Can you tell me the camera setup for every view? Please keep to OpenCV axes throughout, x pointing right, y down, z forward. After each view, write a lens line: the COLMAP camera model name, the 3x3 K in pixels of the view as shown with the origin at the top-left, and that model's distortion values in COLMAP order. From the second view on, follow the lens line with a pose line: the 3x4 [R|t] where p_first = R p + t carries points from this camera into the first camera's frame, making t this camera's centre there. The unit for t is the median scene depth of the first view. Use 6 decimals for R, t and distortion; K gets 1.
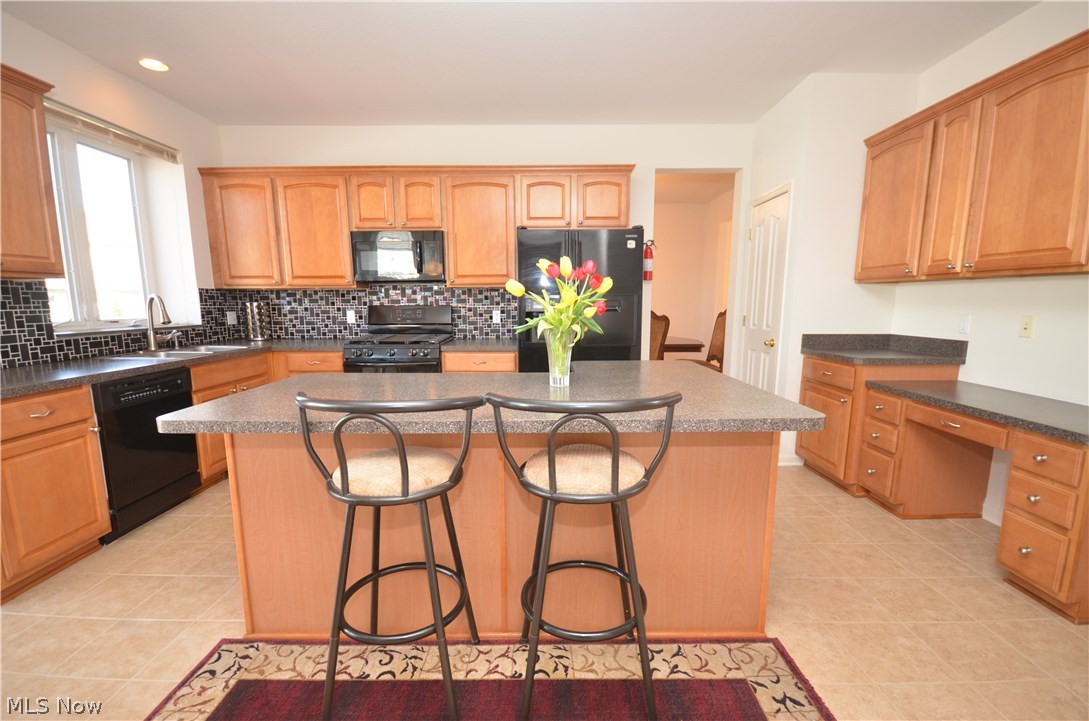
lens RADIAL K [[473.4, 0, 541.6], [0, 473.4, 378.0], [0, 0, 1]] dist [-0.001362, -0.002015]
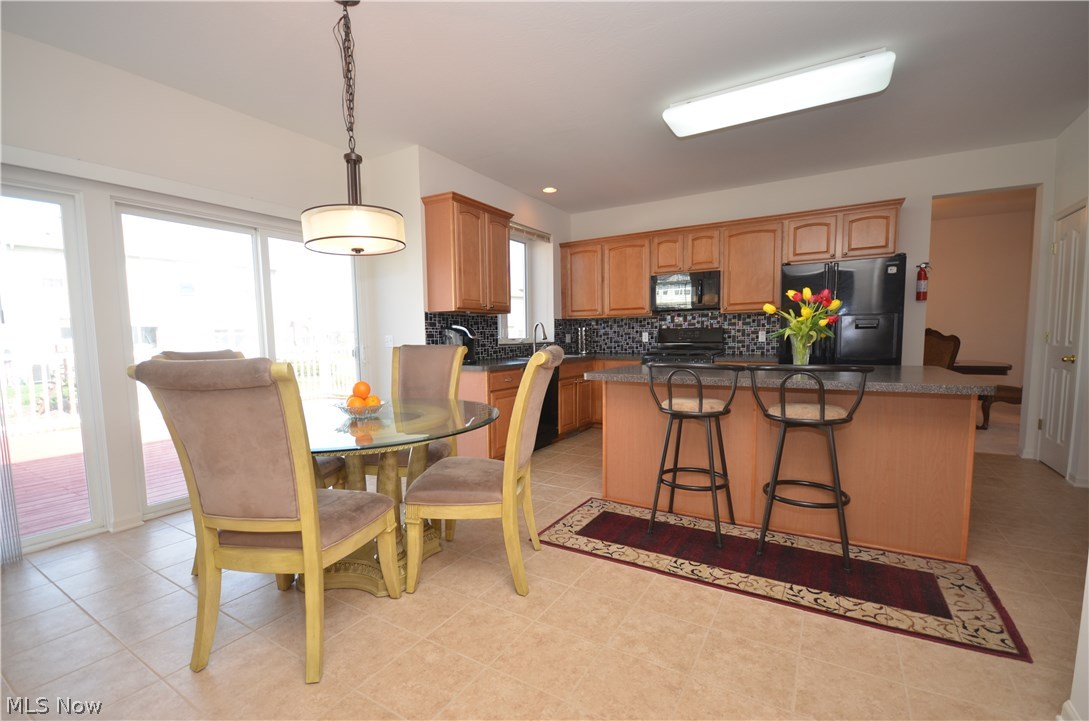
lens RADIAL K [[473.4, 0, 542.1], [0, 473.4, 376.2], [0, 0, 1]] dist [-0.001362, -0.002015]
pose [[0.857253, 0.035379, -0.513678, 0.053156], [-0.070582, 0.996293, -0.049172, 0.080117], [0.510034, 0.078409, 0.856573, -0.352672]]
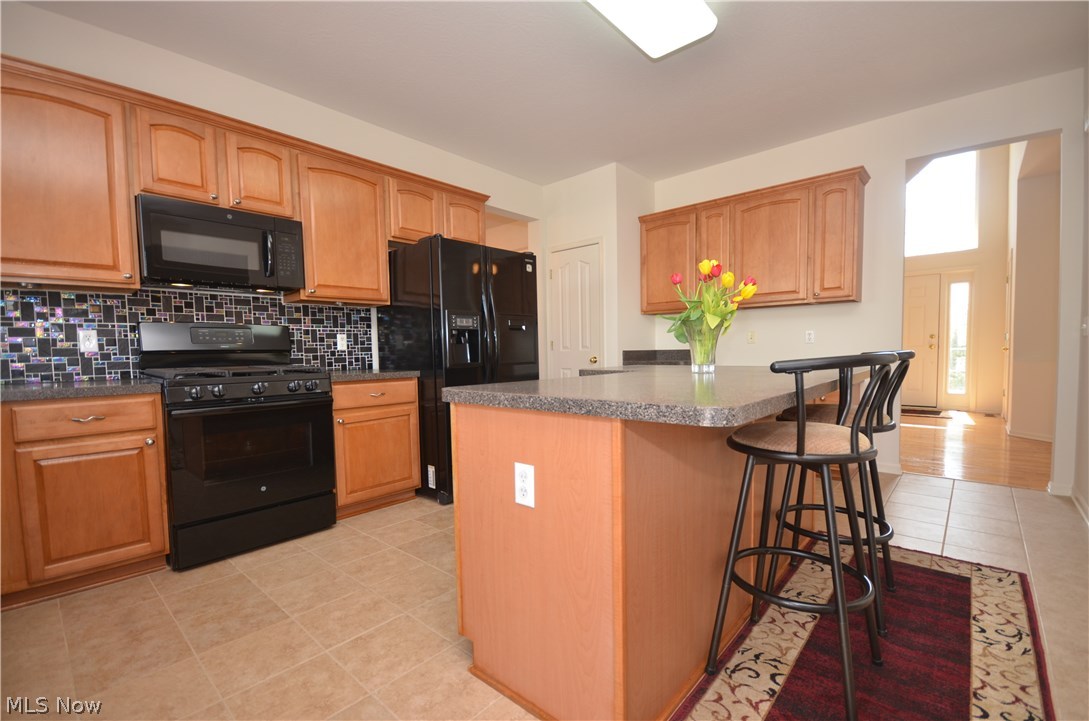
lens RADIAL K [[473.4, 0, 546.2], [0, 473.4, 375.3], [0, 0, 1]] dist [-0.001362, -0.002015]
pose [[0.664285, -0.048168, 0.745925, -0.525416], [0.134853, 0.989270, -0.056211, 0.017962], [-0.735214, 0.137931, 0.663653, 0.265589]]
